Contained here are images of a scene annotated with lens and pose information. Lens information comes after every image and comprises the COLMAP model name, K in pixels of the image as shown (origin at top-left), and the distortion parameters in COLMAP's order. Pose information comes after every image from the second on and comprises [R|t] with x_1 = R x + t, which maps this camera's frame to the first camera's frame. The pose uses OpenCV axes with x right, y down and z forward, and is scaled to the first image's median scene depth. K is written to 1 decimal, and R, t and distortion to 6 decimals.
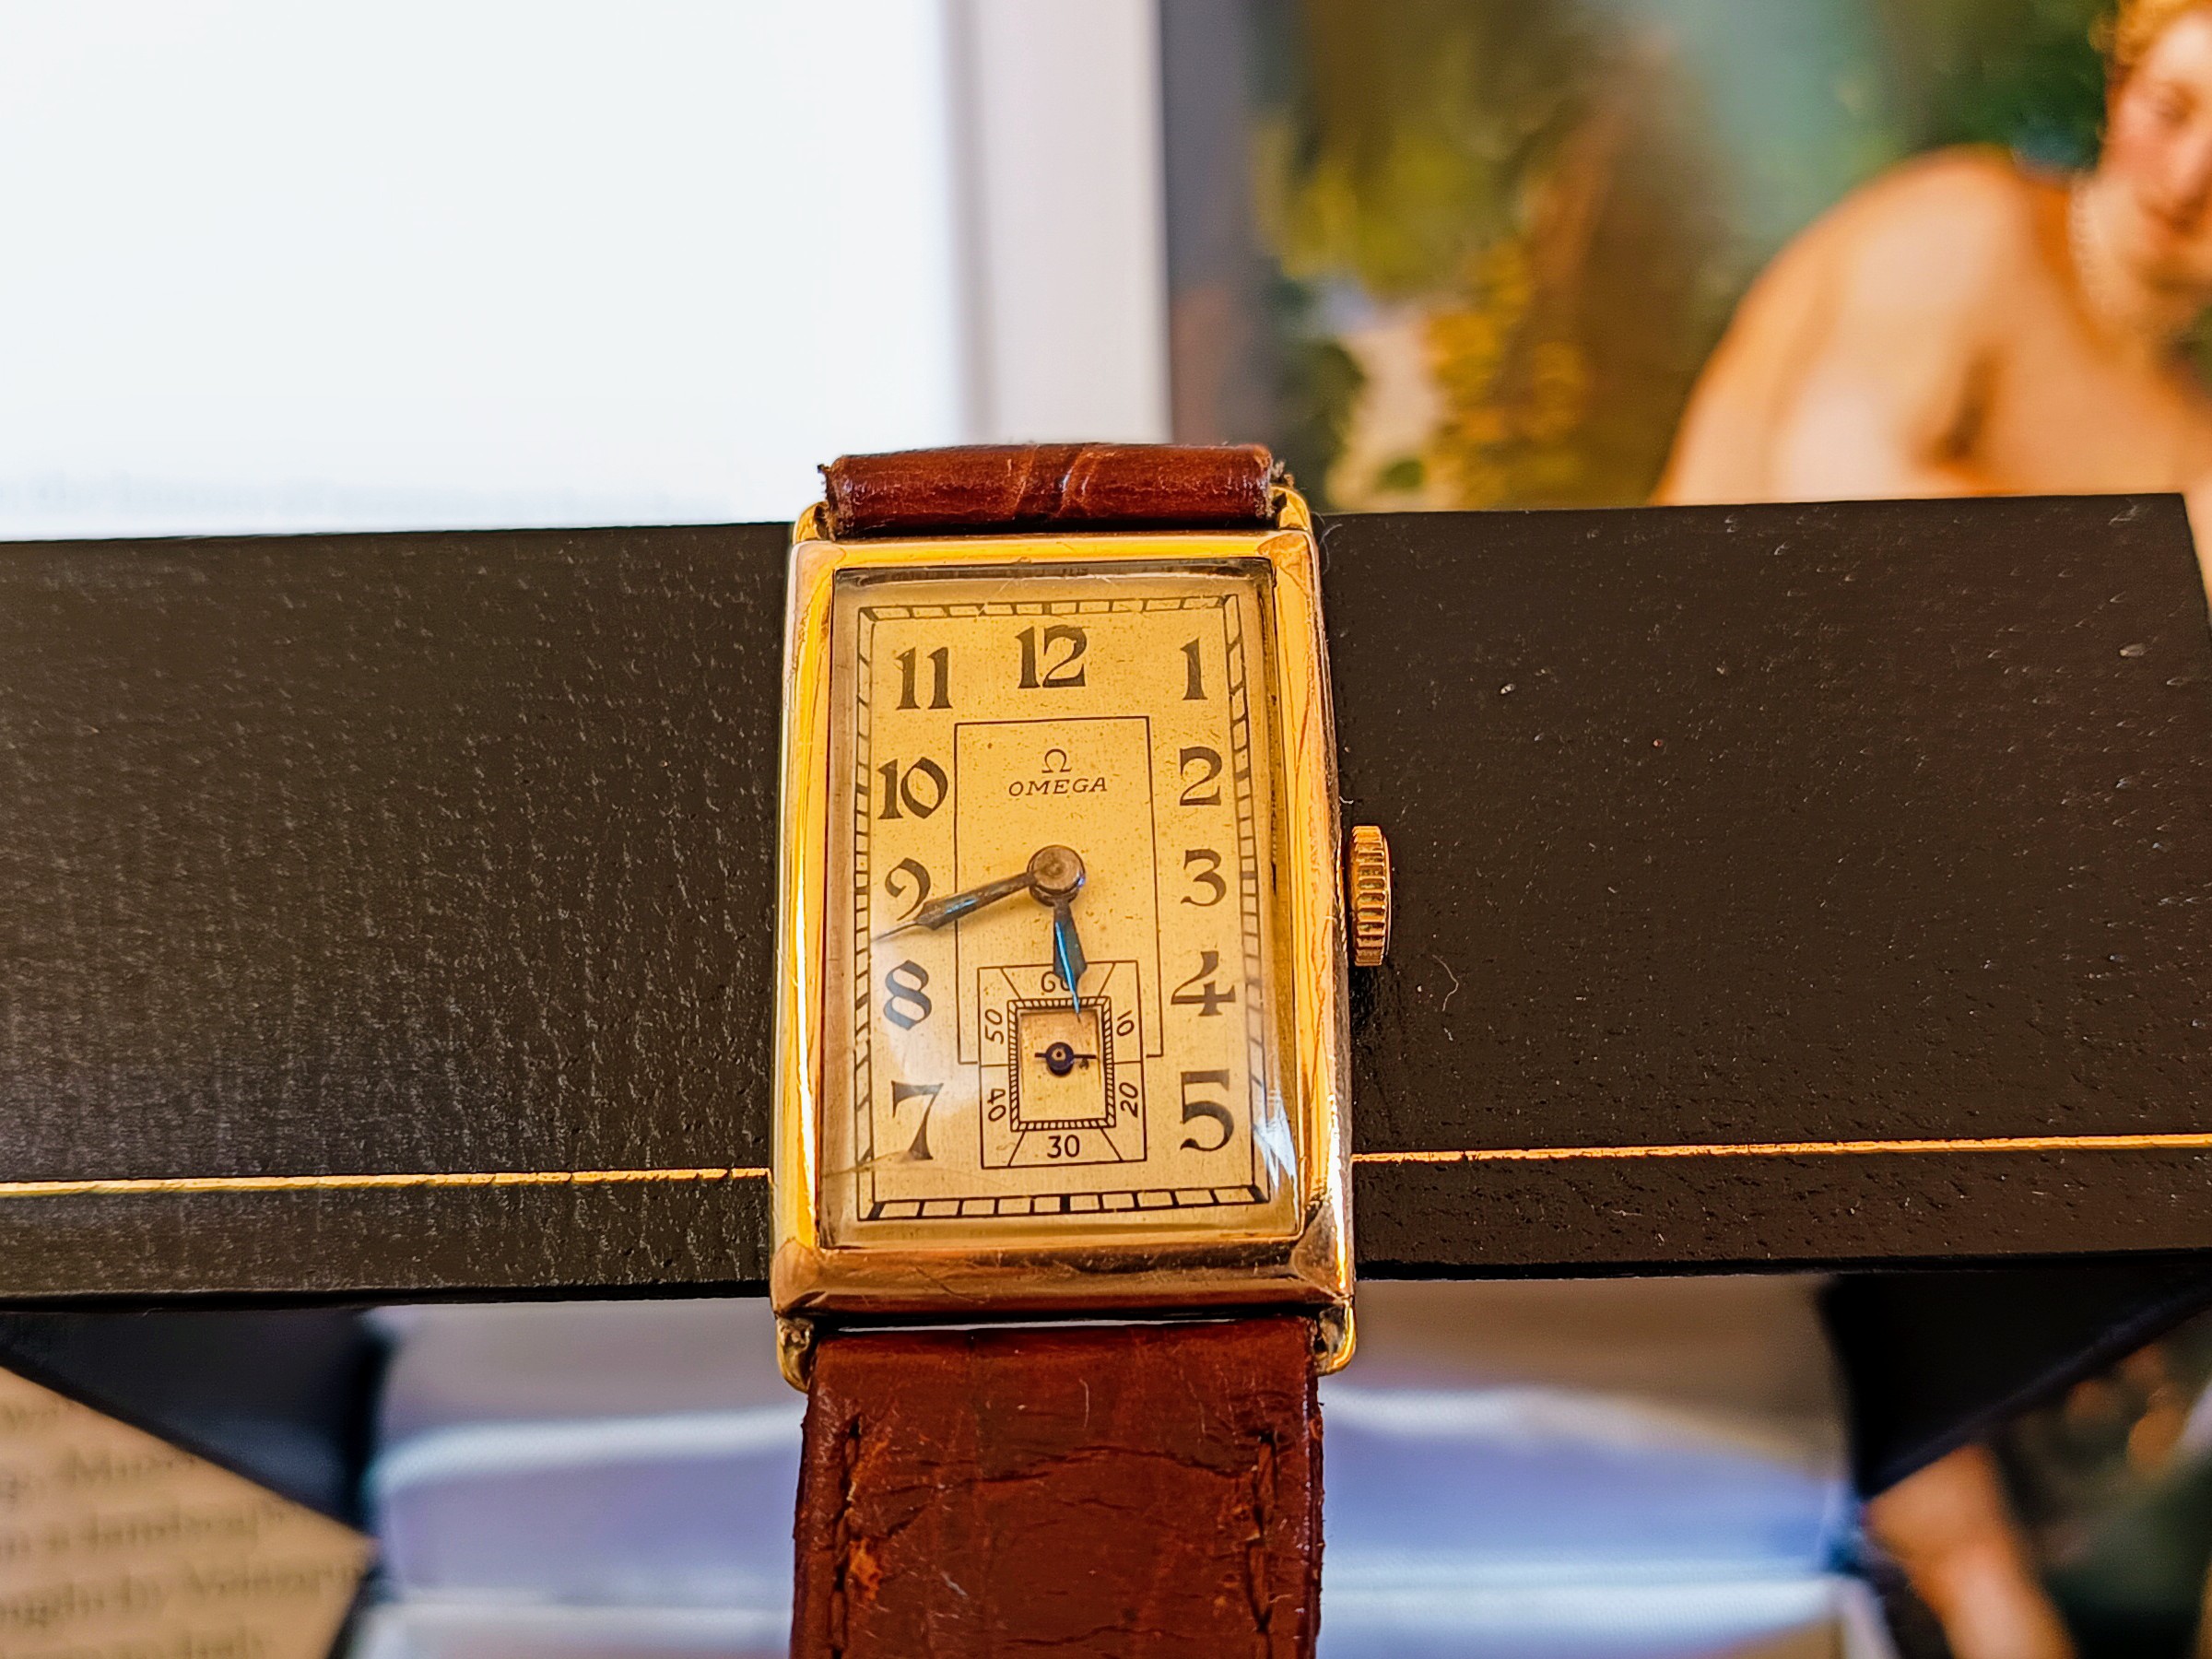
lens RADIAL K [[2961.9, 0, 1117.0], [0, 2961.9, 730.5], [0, 0, 1]] dist [0.098505, 0.010360]
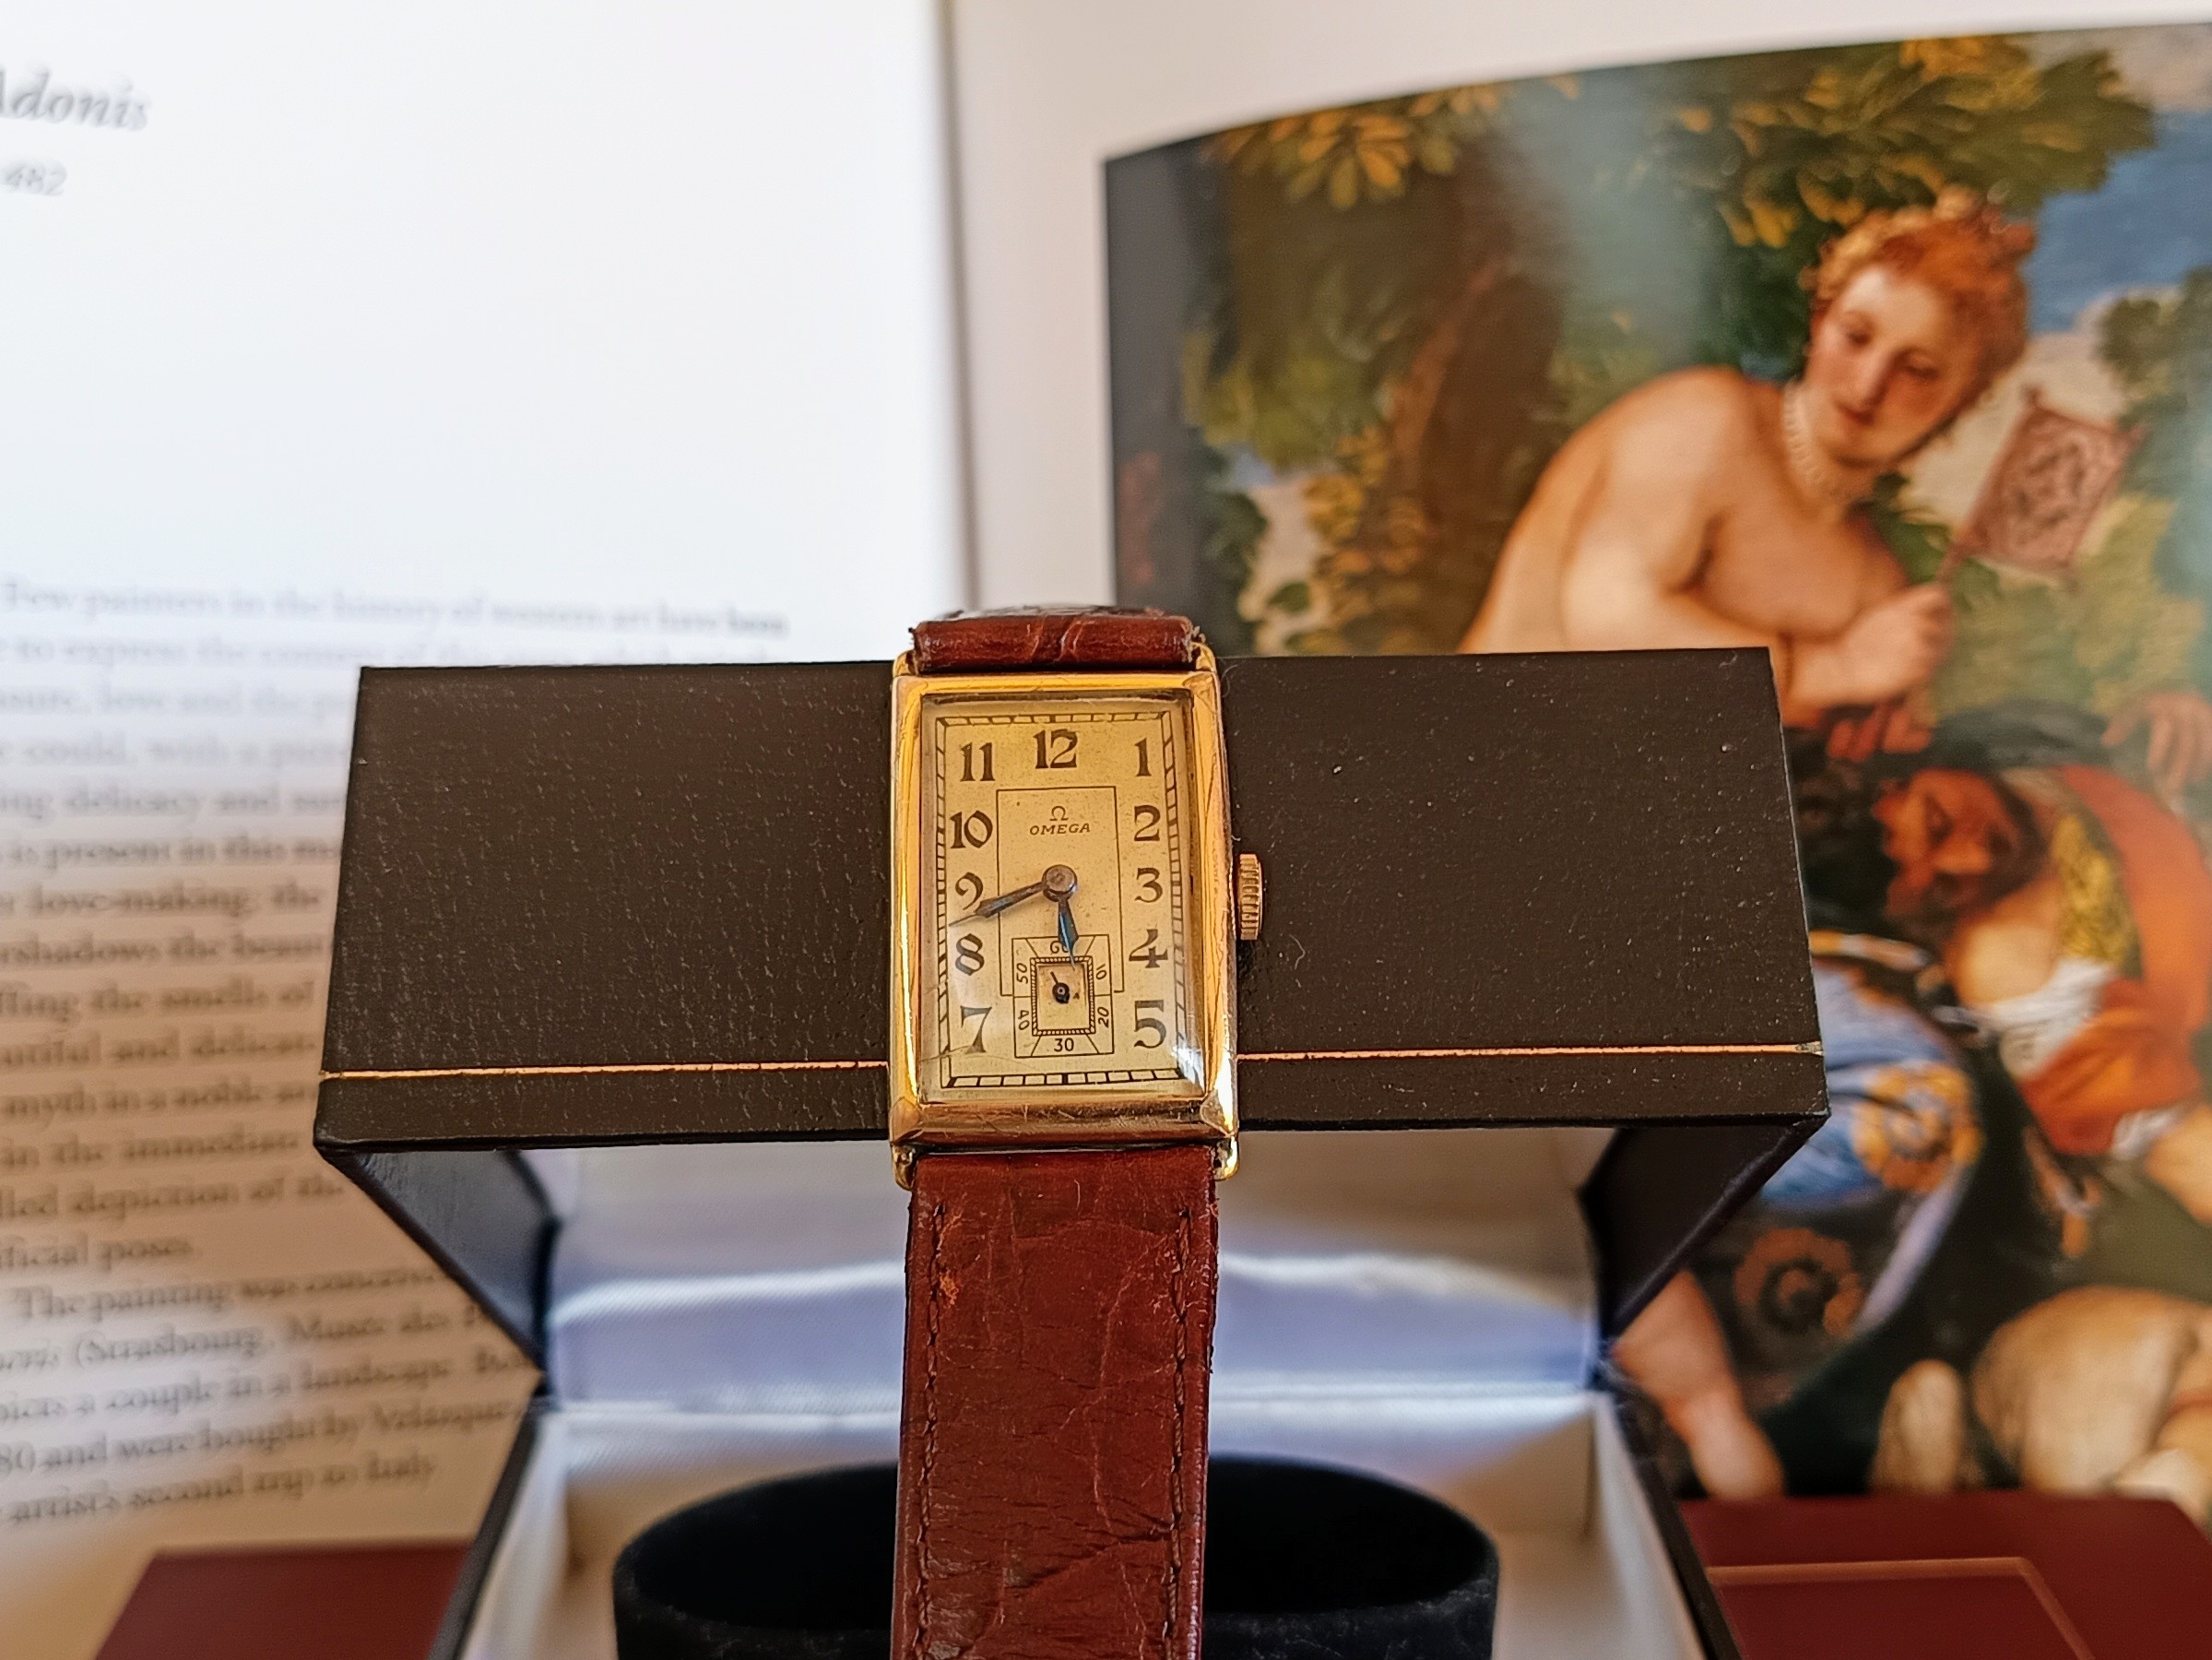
lens RADIAL K [[2503.1, 0, 1106.0], [0, 2503.1, 830.0], [0, 0, 1]] dist [0.047326, 0.019450]
pose [[0.999833, 0.004992, 0.017579, -0.018422], [-0.005331, 0.999799, 0.019325, -0.007187], [-0.017479, -0.019415, 0.999659, -0.375349]]
